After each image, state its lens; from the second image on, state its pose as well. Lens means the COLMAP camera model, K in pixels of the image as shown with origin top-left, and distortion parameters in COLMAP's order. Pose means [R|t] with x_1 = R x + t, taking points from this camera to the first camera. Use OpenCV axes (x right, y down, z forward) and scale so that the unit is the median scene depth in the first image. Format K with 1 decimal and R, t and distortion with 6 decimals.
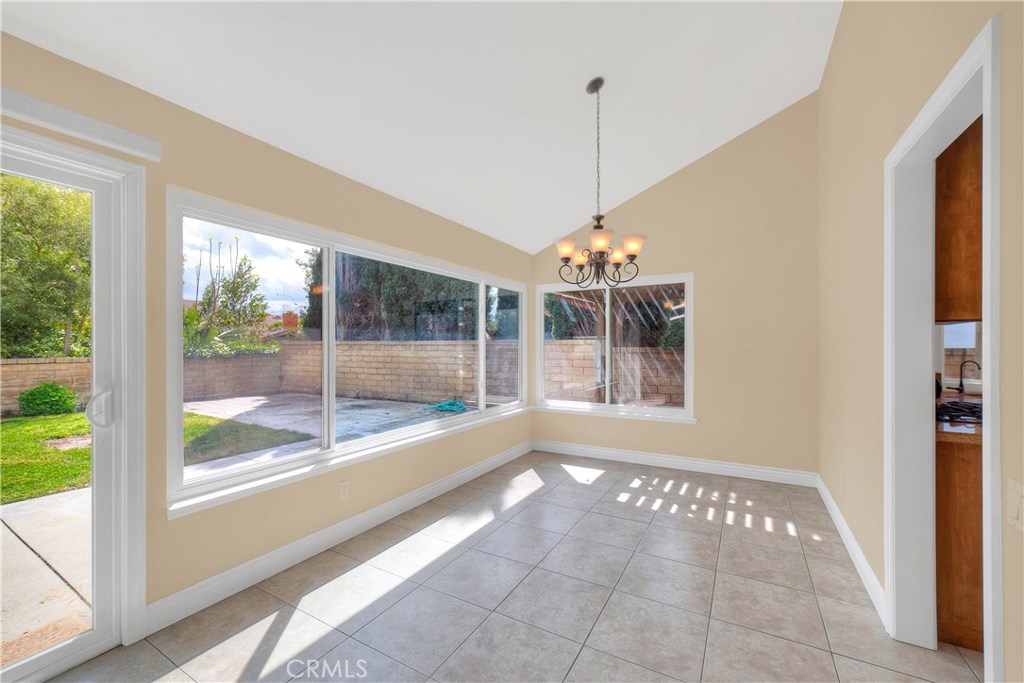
lens RADIAL K [[413.6, 0, 512.0], [0, 413.6, 341.5], [0, 0, 1]] dist [-0.001326, -0.000165]
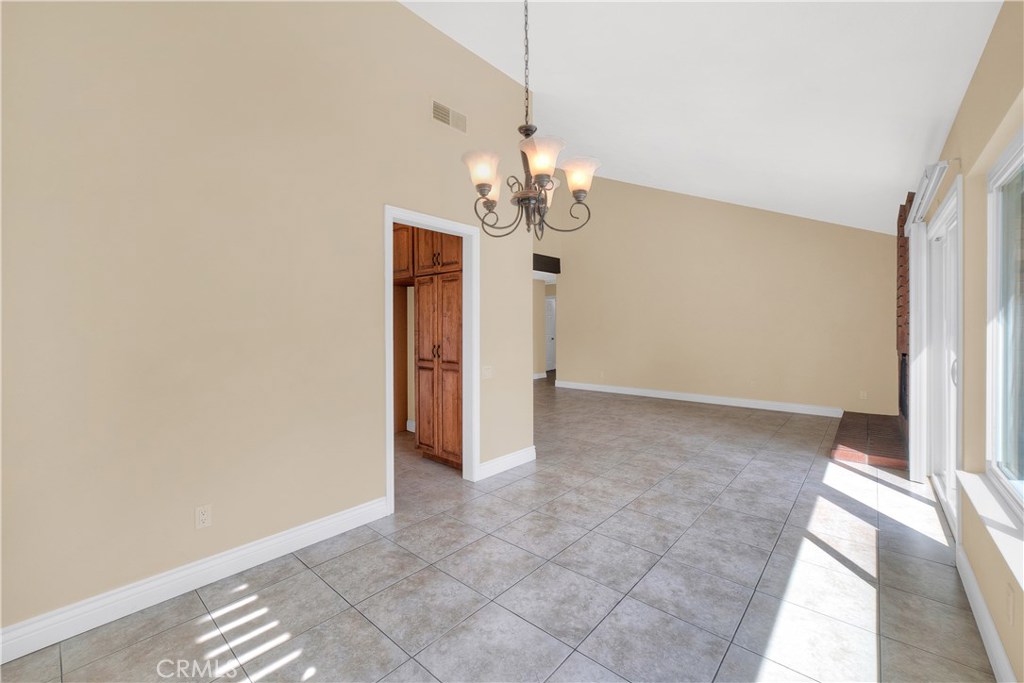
lens RADIAL K [[413.6, 0, 512.0], [0, 413.6, 341.5], [0, 0, 1]] dist [-0.001326, -0.000165]
pose [[-0.981537, 0.002904, 0.191250, 0.135747], [0.006334, 0.999830, 0.017328, 0.022806], [-0.191167, 0.018220, -0.981388, 2.059927]]
